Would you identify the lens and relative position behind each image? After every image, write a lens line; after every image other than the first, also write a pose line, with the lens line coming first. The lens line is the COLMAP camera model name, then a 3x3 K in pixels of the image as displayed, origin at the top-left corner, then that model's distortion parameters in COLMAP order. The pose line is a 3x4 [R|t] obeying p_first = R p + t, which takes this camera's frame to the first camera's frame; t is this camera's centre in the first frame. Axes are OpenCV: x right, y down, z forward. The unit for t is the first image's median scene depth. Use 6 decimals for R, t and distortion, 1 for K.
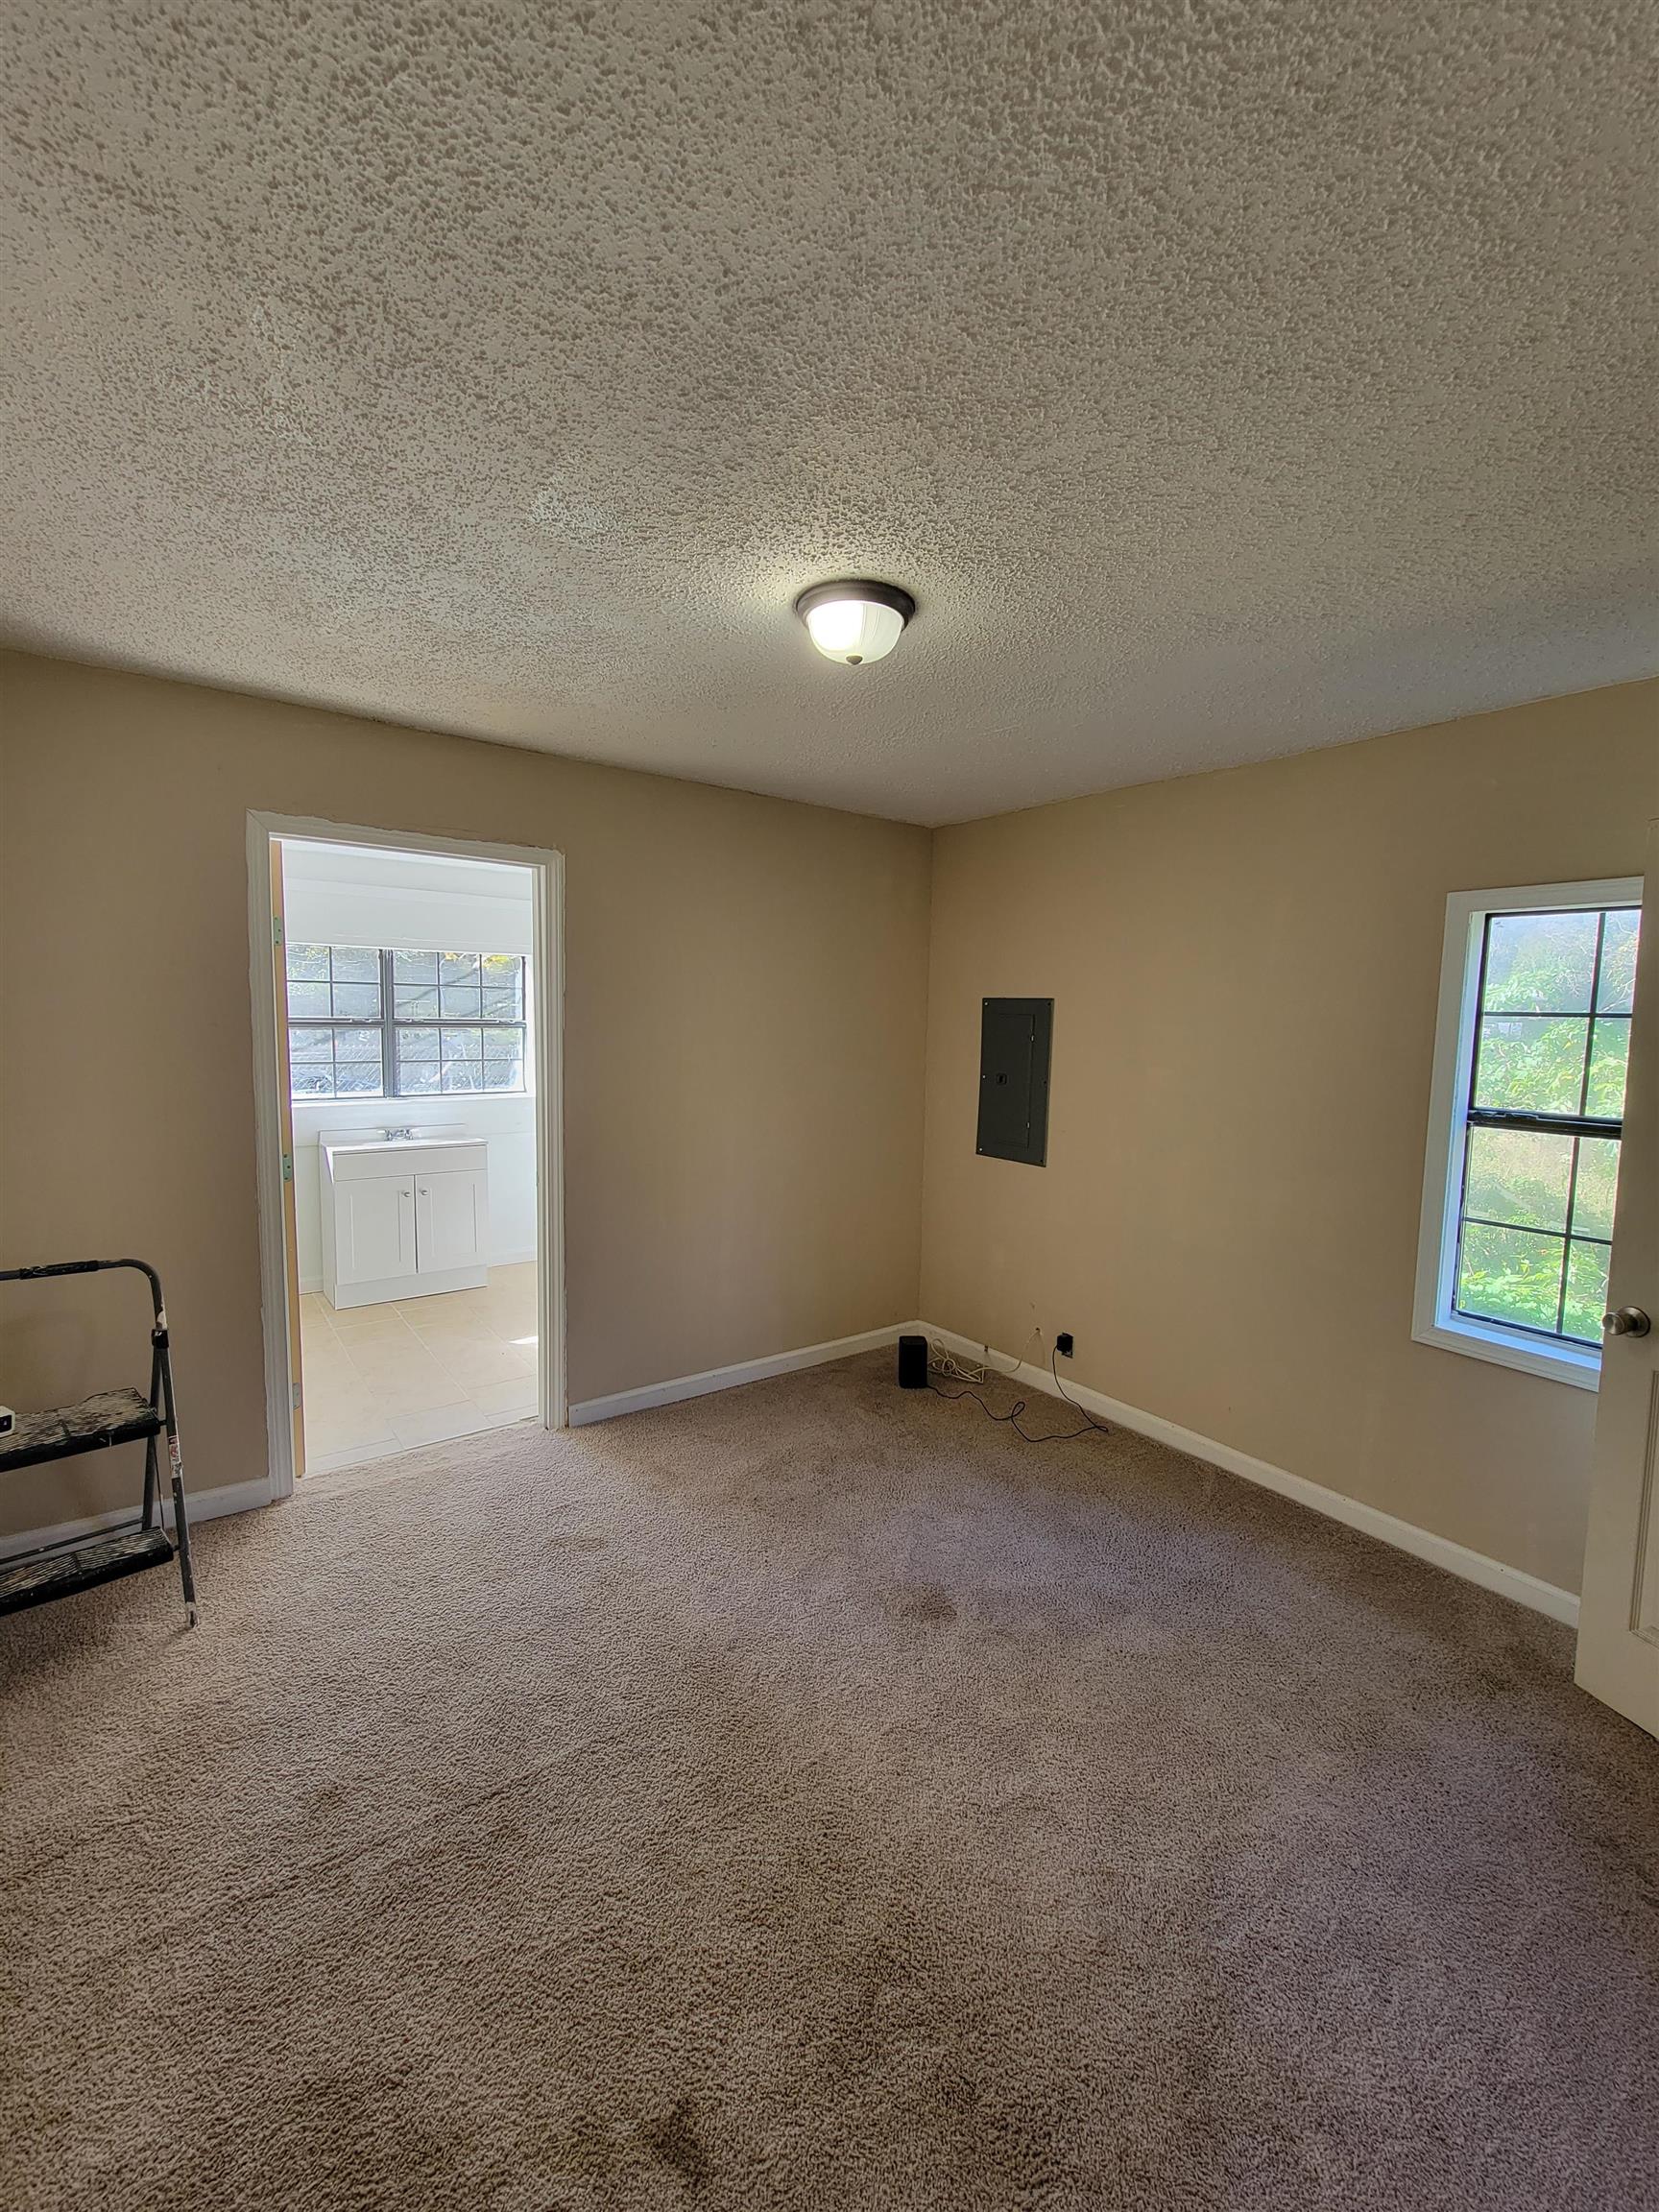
lens RADIAL K [[911.6, 0, 830.5], [0, 911.6, 1112.1], [0, 0, 1]] dist [-0.004523, -0.000883]
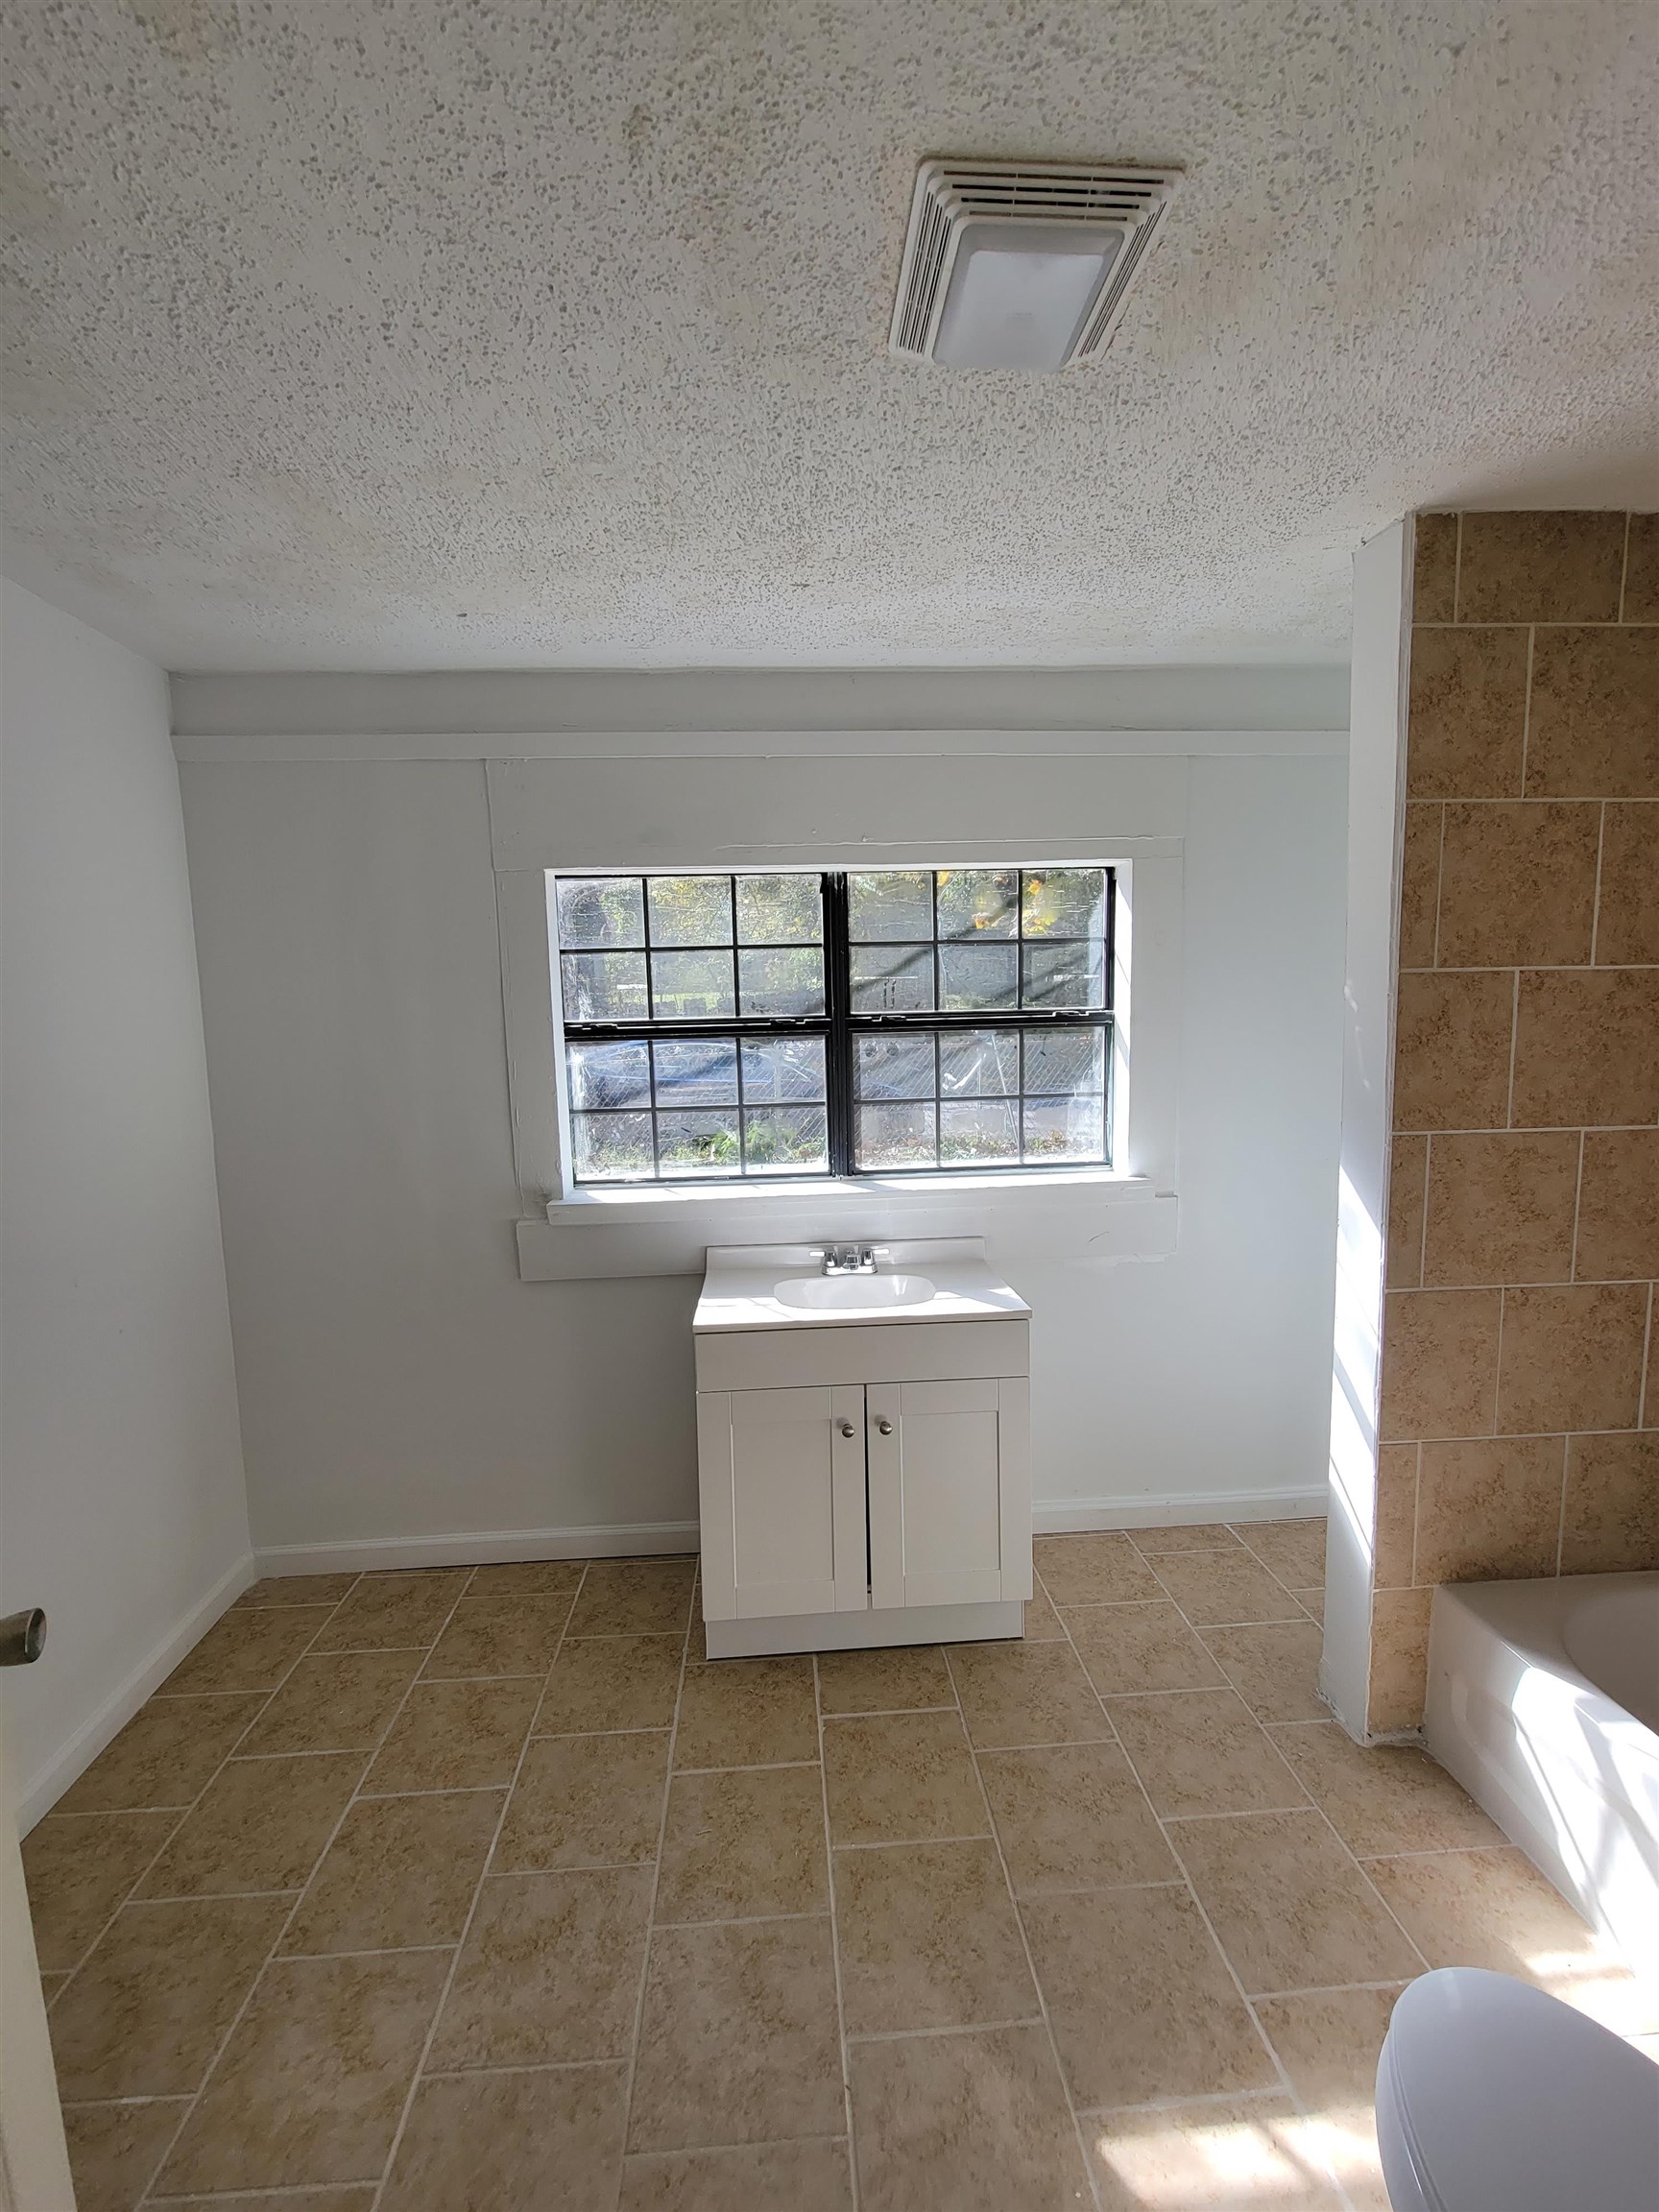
lens RADIAL K [[911.6, 0, 822.6], [0, 911.6, 1103.2], [0, 0, 1]] dist [-0.004523, -0.000883]
pose [[0.844919, 0.022975, -0.534401, -0.229341], [-0.016910, 0.999725, 0.016243, -0.063424], [0.534627, -0.004687, 0.845075, 0.579246]]
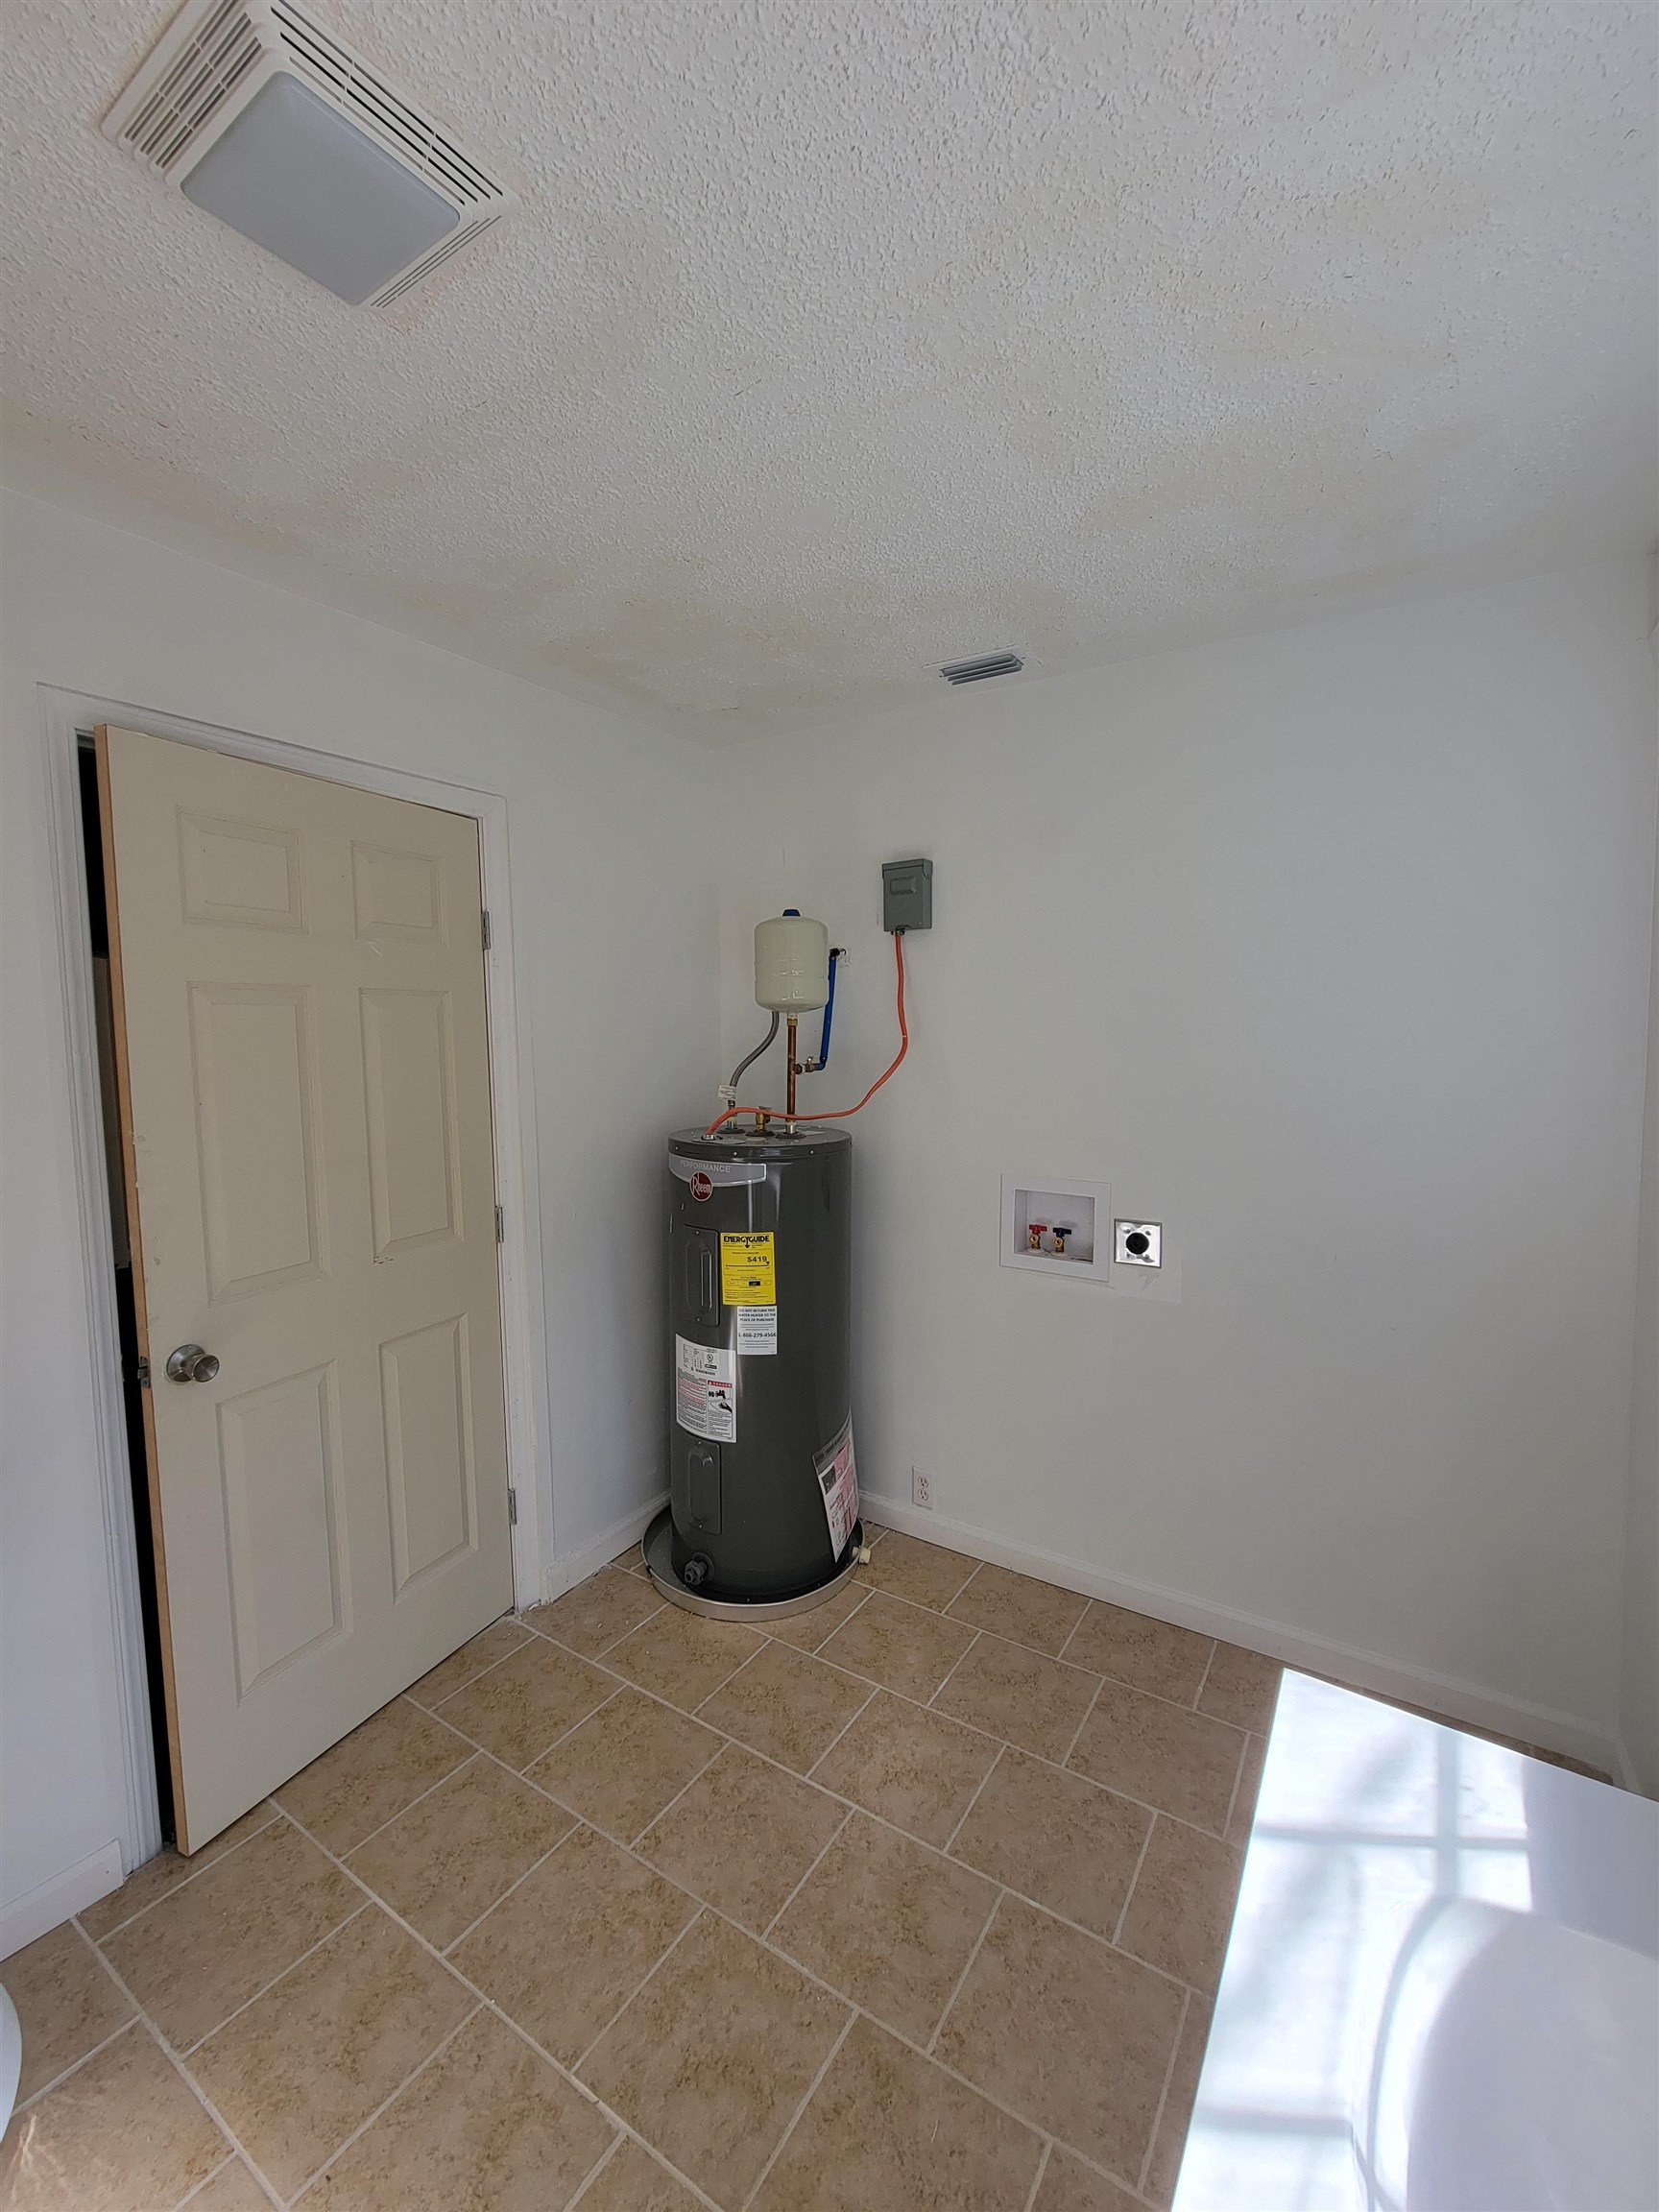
lens RADIAL K [[911.6, 0, 819.6], [0, 911.6, 1099.3], [0, 0, 1]] dist [-0.004523, -0.000883]
pose [[-0.938066, 0.028803, -0.345257, -0.329683], [-0.030279, 0.985909, 0.164517, -0.104636], [0.345131, 0.164782, -0.923976, 0.997131]]
